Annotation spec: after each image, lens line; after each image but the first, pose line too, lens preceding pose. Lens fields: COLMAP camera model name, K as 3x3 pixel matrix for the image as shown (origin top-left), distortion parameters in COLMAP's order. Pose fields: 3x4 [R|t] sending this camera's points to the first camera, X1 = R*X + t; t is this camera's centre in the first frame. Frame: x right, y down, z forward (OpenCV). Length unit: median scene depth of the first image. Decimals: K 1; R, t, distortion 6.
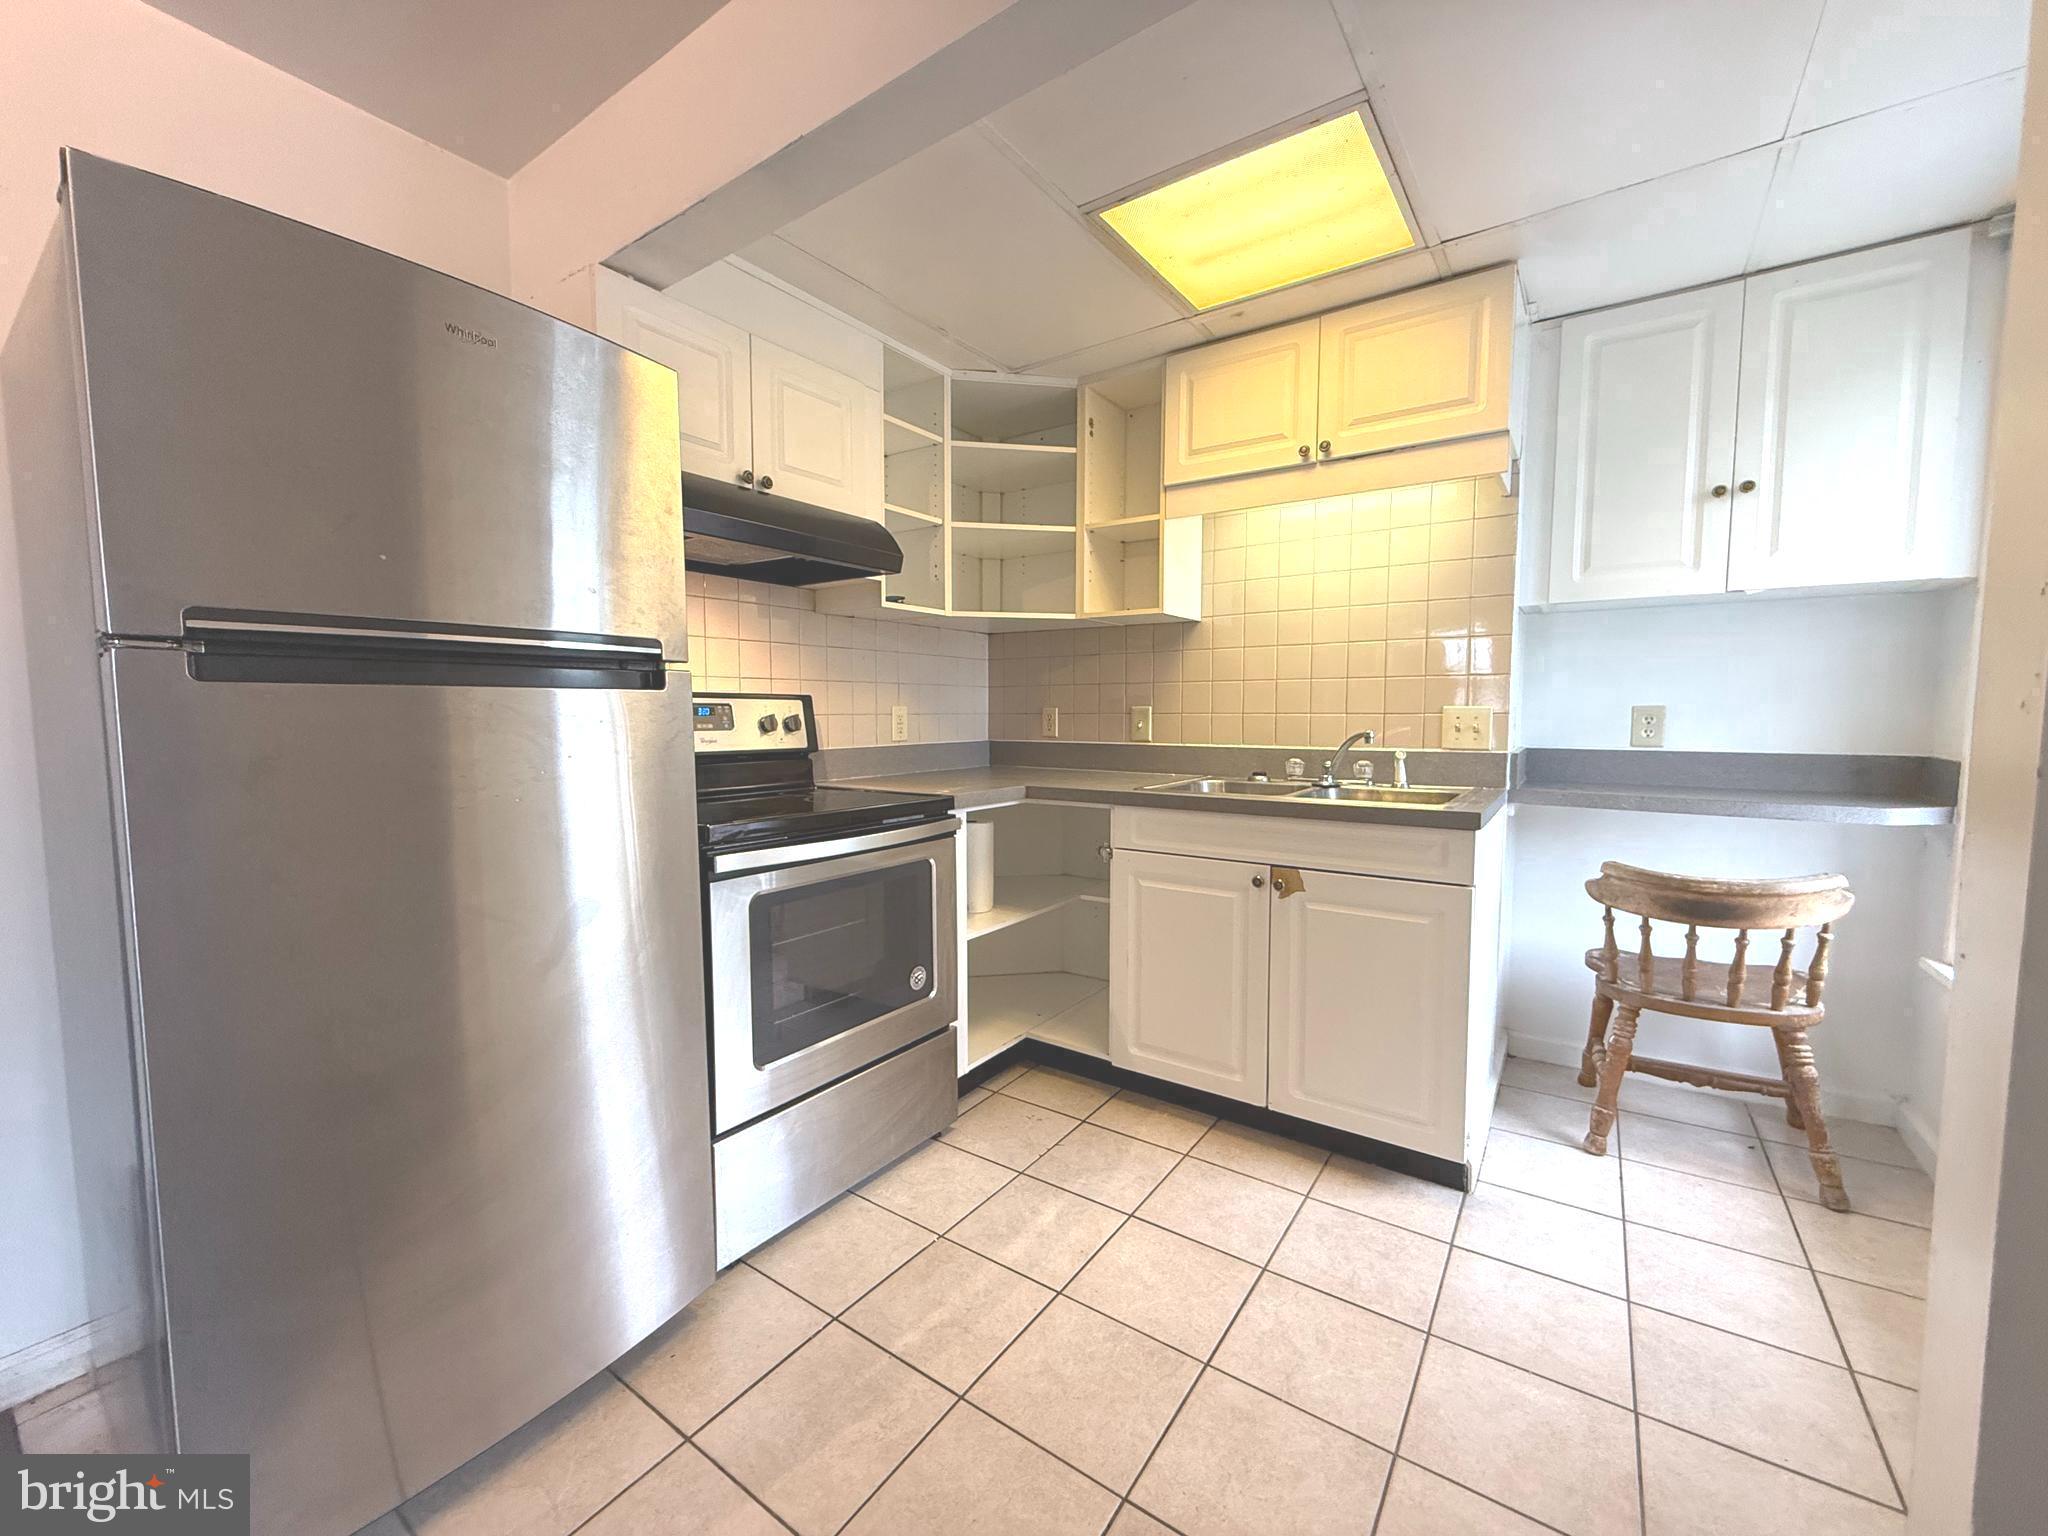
lens RADIAL K [[822.3, 0, 1014.2], [0, 822.3, 768.6], [0, 0, 1]] dist [0.000022, -0.000128]
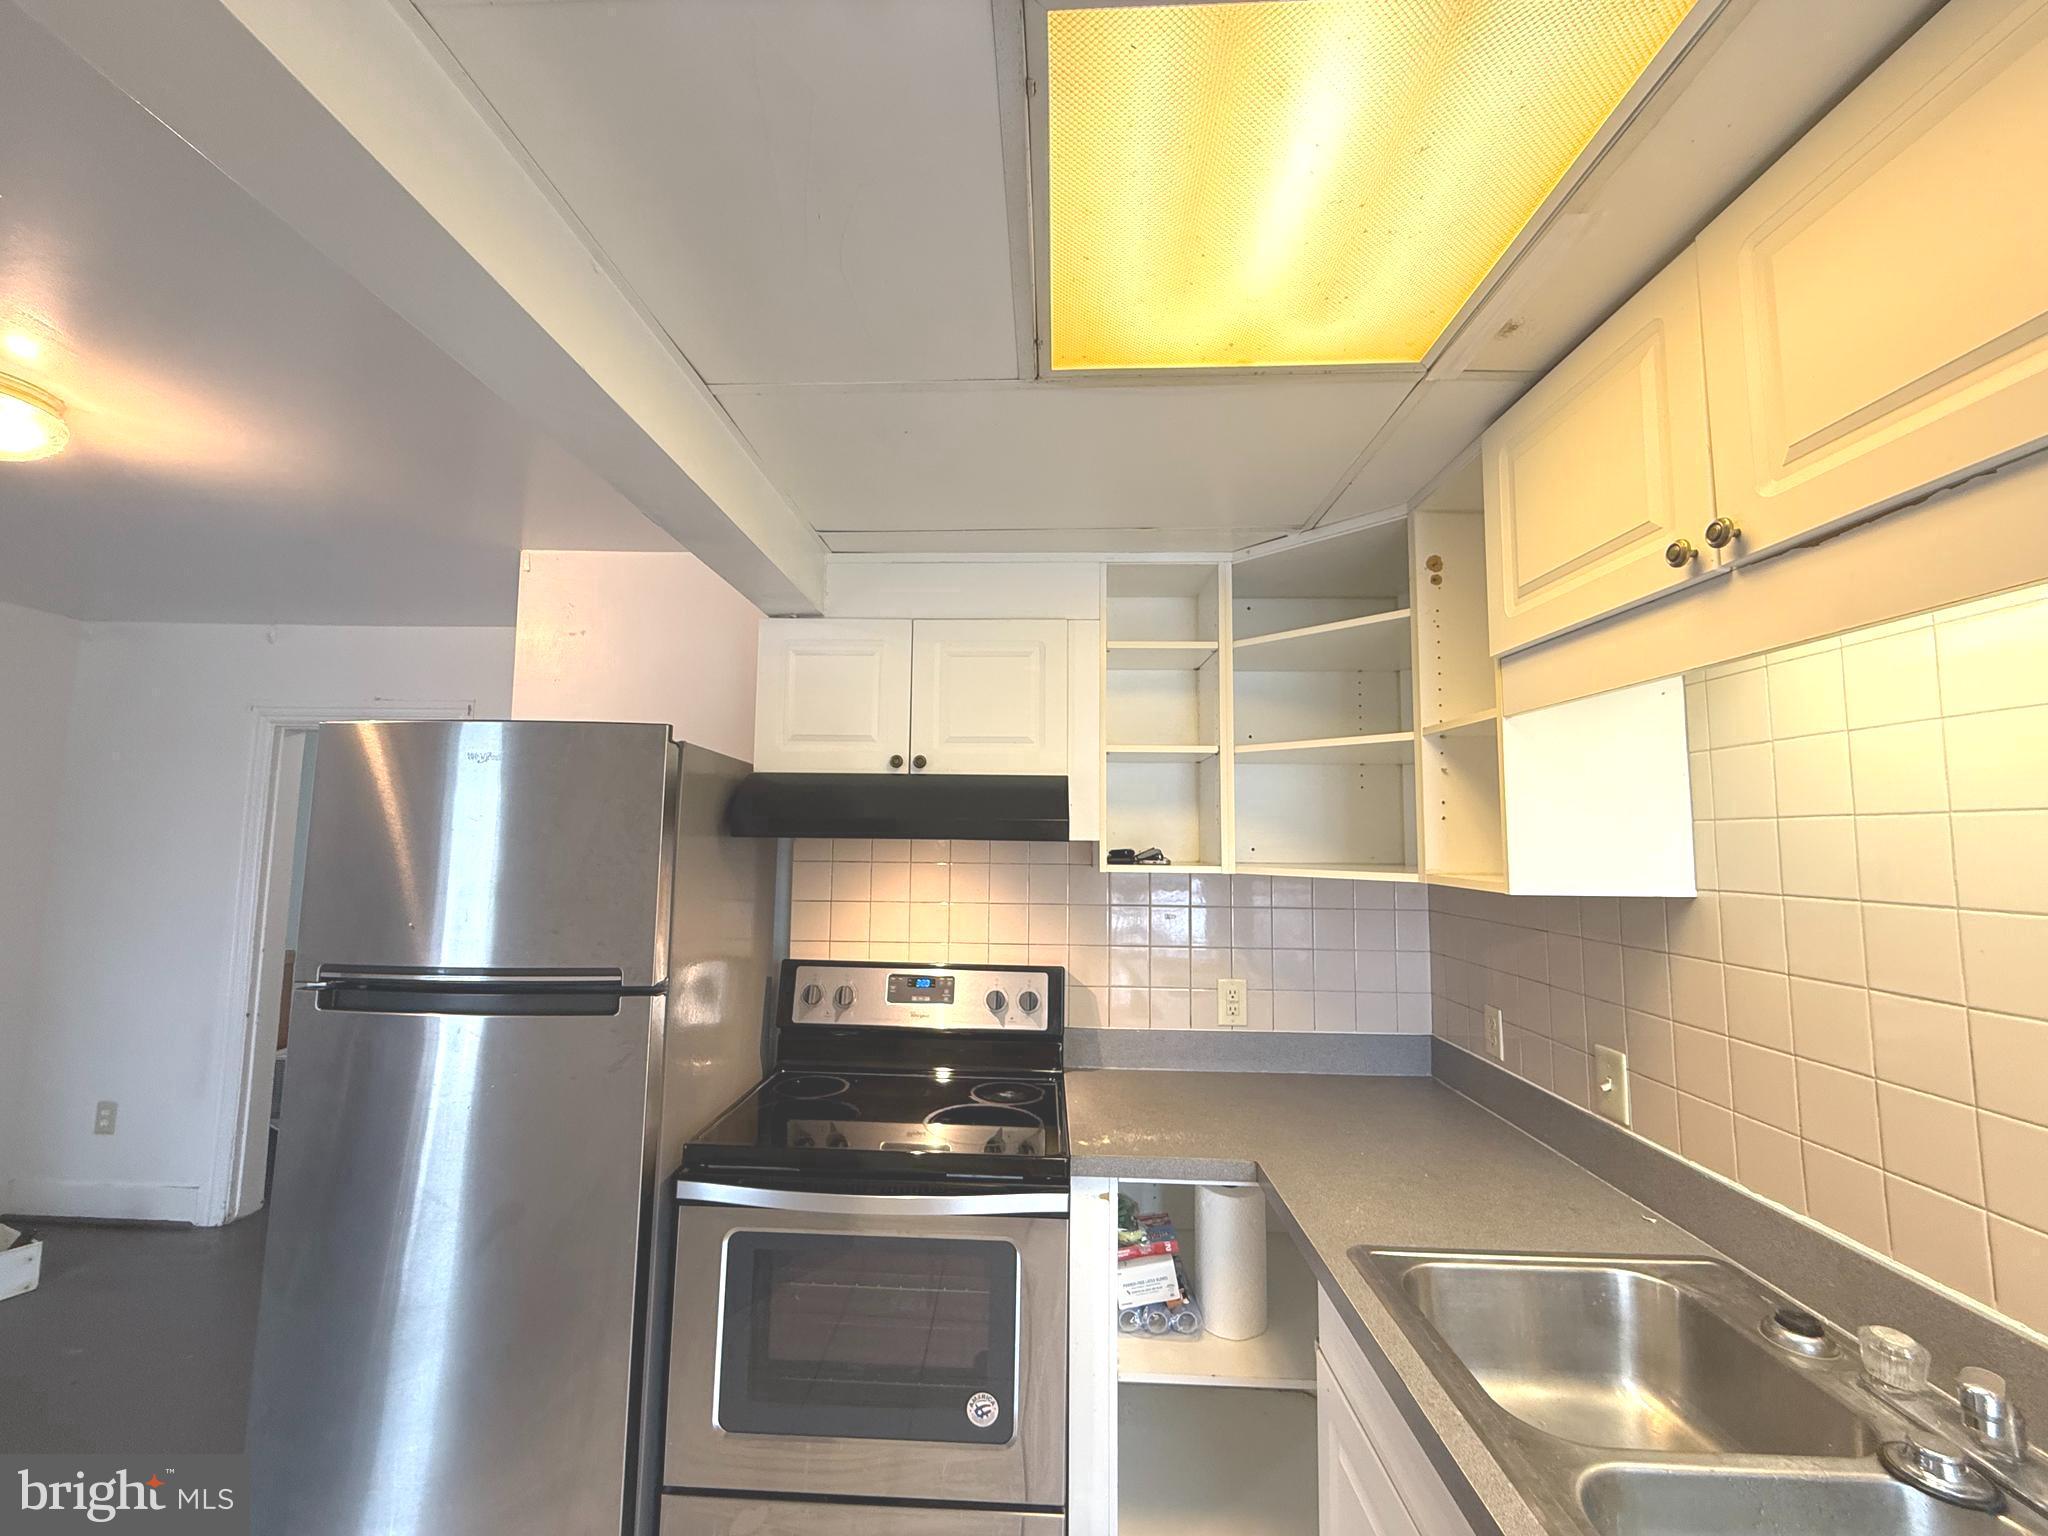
lens RADIAL K [[816.6, 0, 1016.5], [0, 816.6, 767.9], [0, 0, 1]] dist [0.000730, 0.000463]
pose [[0.549043, -0.063814, -0.833354, 0.472107], [-0.072344, 0.989710, -0.123450, -0.193981], [0.832657, 0.128068, 0.538777, 0.487215]]
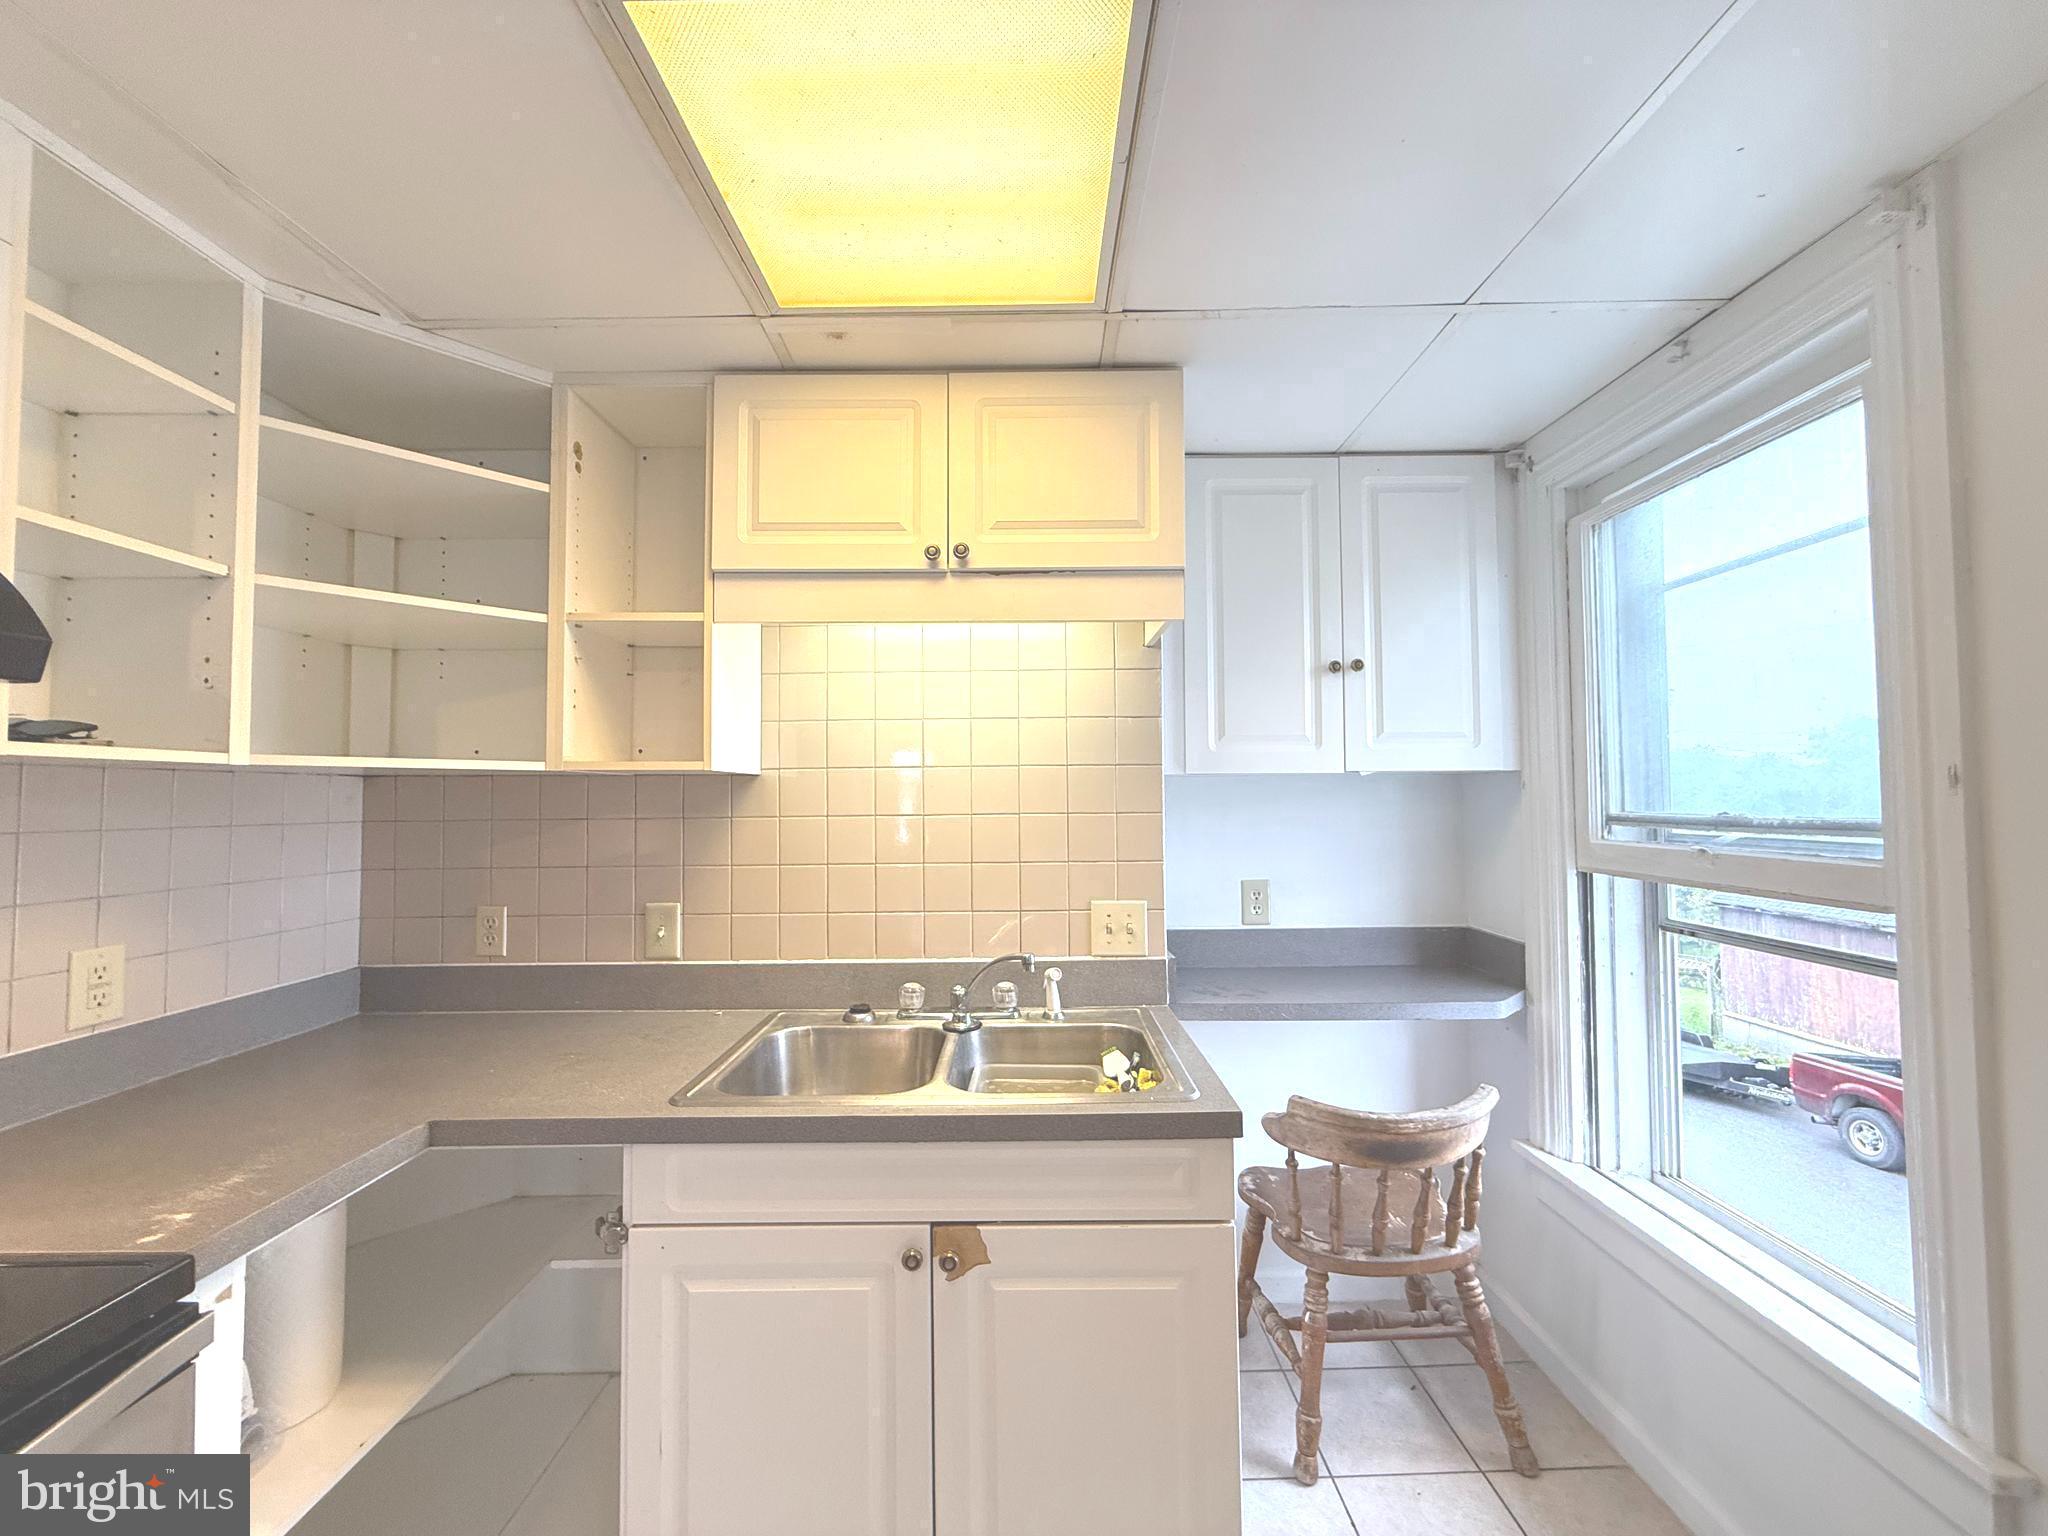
lens RADIAL K [[816.6, 0, 1016.5], [0, 816.6, 767.9], [0, 0, 1]] dist [0.000730, 0.000463]
pose [[0.818949, 0.015359, 0.573661, 0.018968], [0.048721, 0.994172, -0.096171, -0.128723], [-0.571795, 0.106709, 0.813427, 0.394975]]
